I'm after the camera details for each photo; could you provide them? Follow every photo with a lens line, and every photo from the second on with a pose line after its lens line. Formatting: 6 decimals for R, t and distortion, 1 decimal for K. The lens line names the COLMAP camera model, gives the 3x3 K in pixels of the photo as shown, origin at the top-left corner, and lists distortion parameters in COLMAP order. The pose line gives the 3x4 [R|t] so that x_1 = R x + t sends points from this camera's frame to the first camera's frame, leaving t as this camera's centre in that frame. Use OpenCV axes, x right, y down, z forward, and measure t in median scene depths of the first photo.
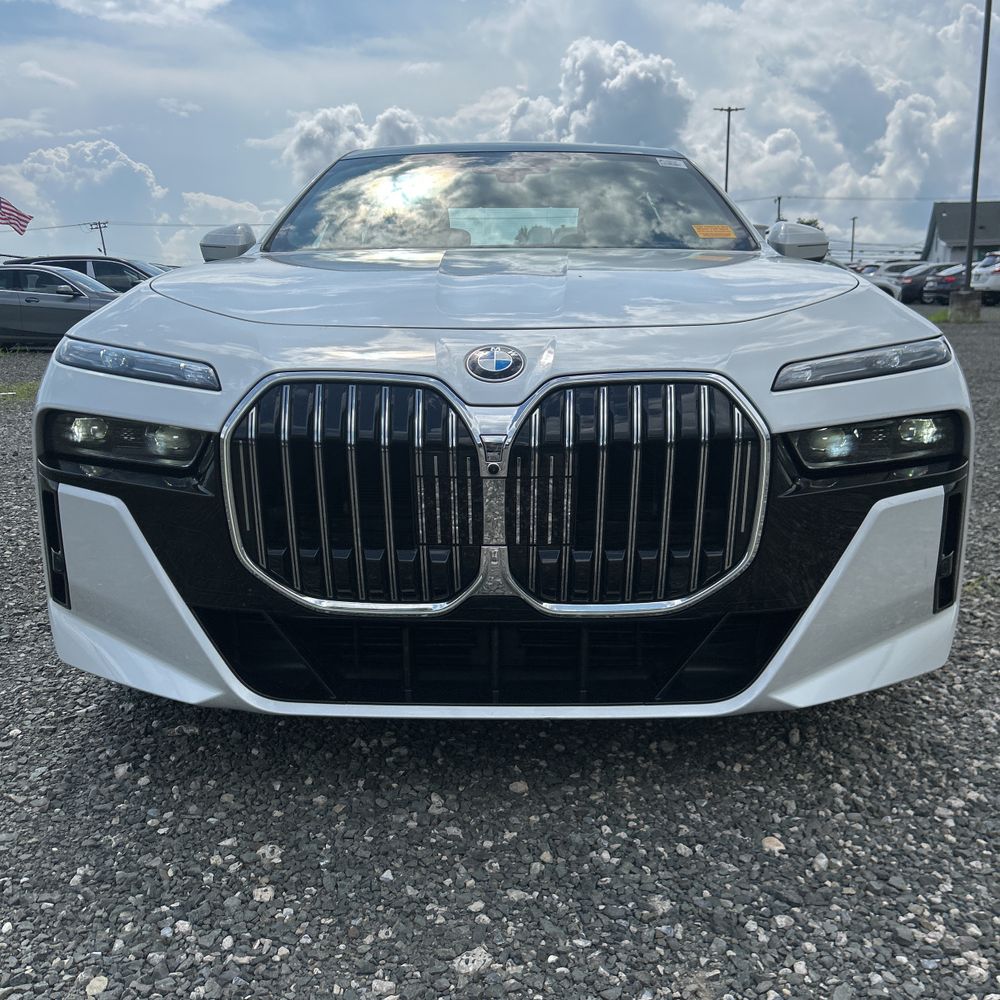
lens RADIAL K [[999.0, 0, 506.6], [0, 999.0, 501.6], [0, 0, 1]] dist [0.052821, -0.085431]
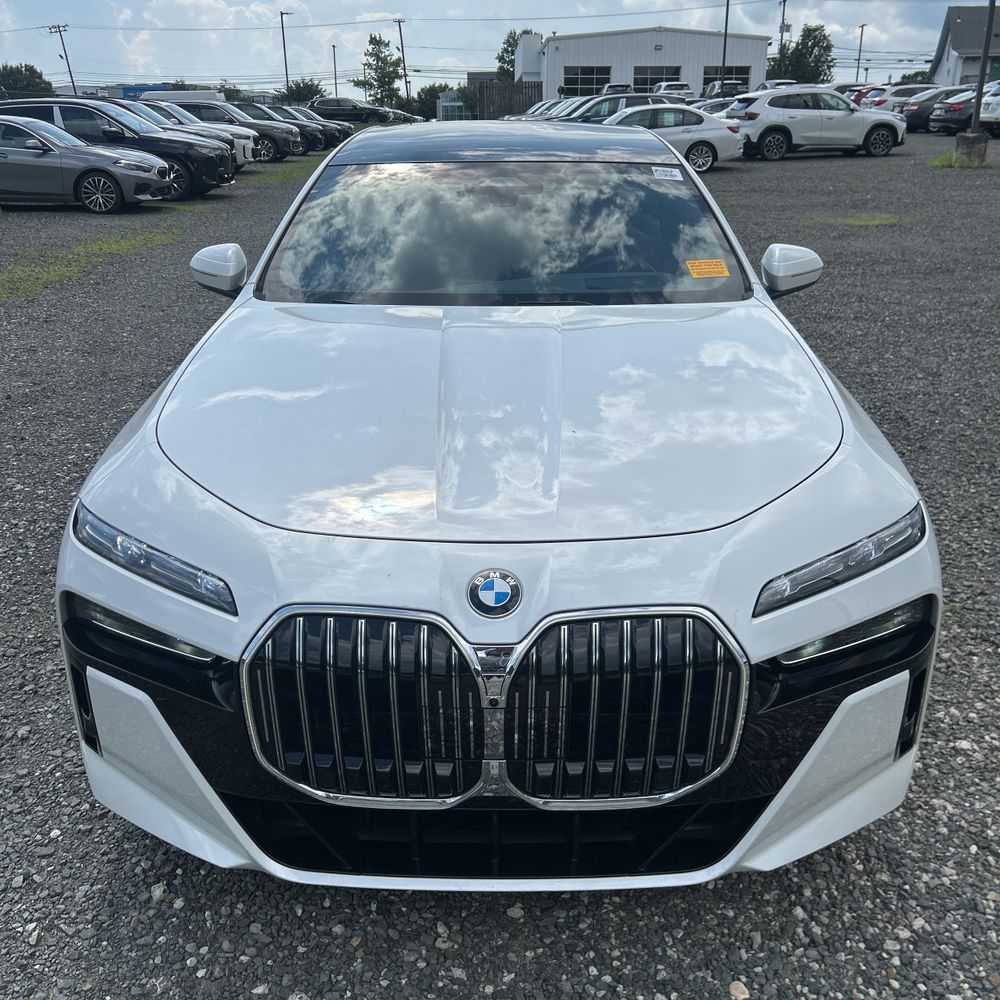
lens RADIAL K [[994.4, 0, 502.8], [0, 994.4, 496.5], [0, 0, 1]] dist [0.064692, -0.080514]
pose [[0.999967, -0.003087, 0.007516, -0.009179], [0.001777, 0.985716, 0.168409, -0.372888], [-0.007928, -0.168390, 0.985689, -0.026256]]
